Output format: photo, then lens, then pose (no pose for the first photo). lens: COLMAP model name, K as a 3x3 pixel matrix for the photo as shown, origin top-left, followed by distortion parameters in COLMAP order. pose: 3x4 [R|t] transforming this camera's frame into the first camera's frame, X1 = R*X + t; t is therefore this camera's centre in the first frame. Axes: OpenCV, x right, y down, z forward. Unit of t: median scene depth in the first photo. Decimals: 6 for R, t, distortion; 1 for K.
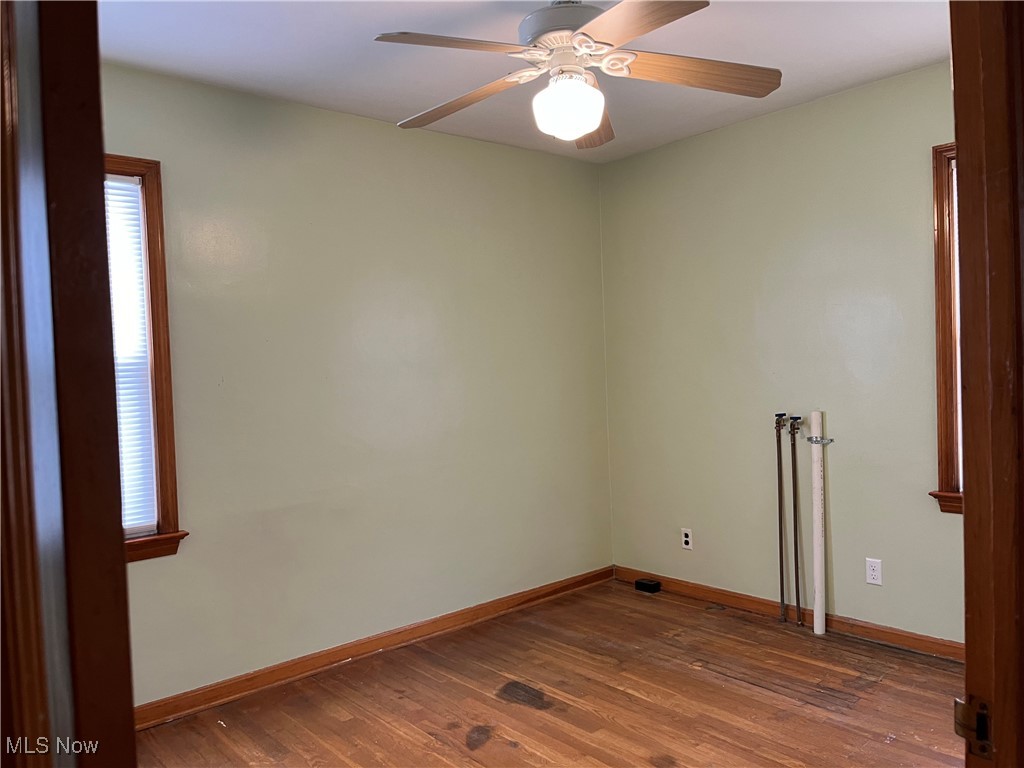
lens RADIAL K [[775.1, 0, 511.3], [0, 775.1, 391.9], [0, 0, 1]] dist [0.080618, -0.122172]
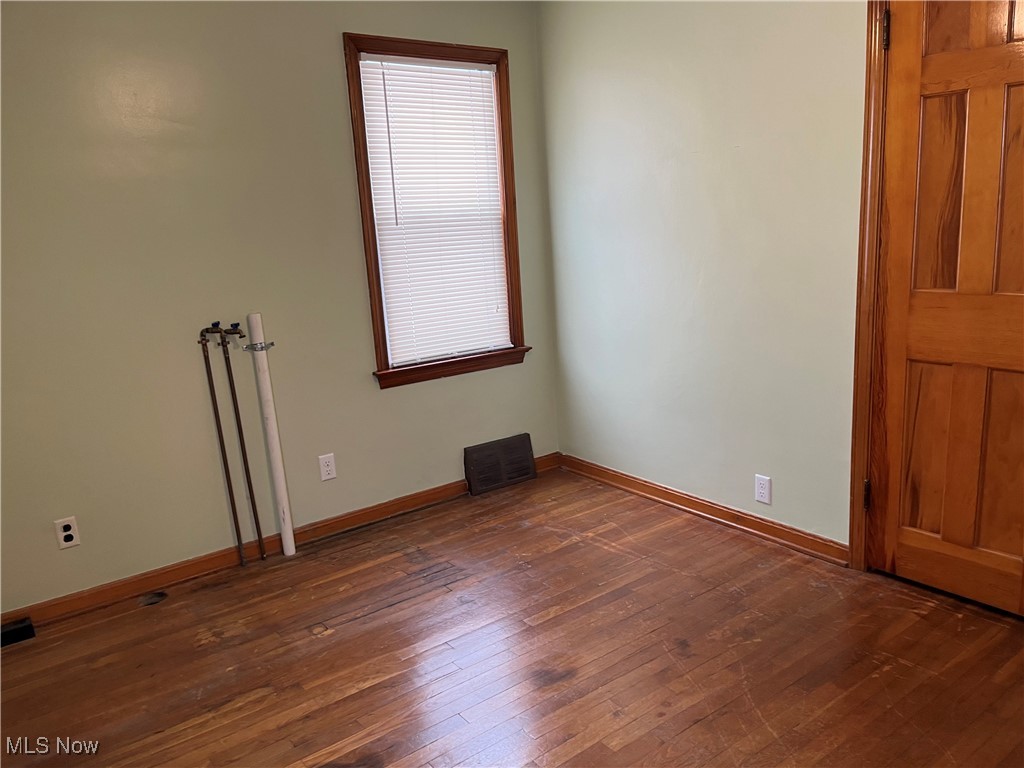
lens RADIAL K [[775.1, 0, 511.3], [0, 775.1, 391.9], [0, 0, 1]] dist [0.080618, -0.122172]
pose [[0.061389, -0.184175, 0.980975, -0.408126], [0.085396, 0.980194, 0.178684, -0.018443], [-0.994454, 0.072802, 0.075901, 0.588960]]
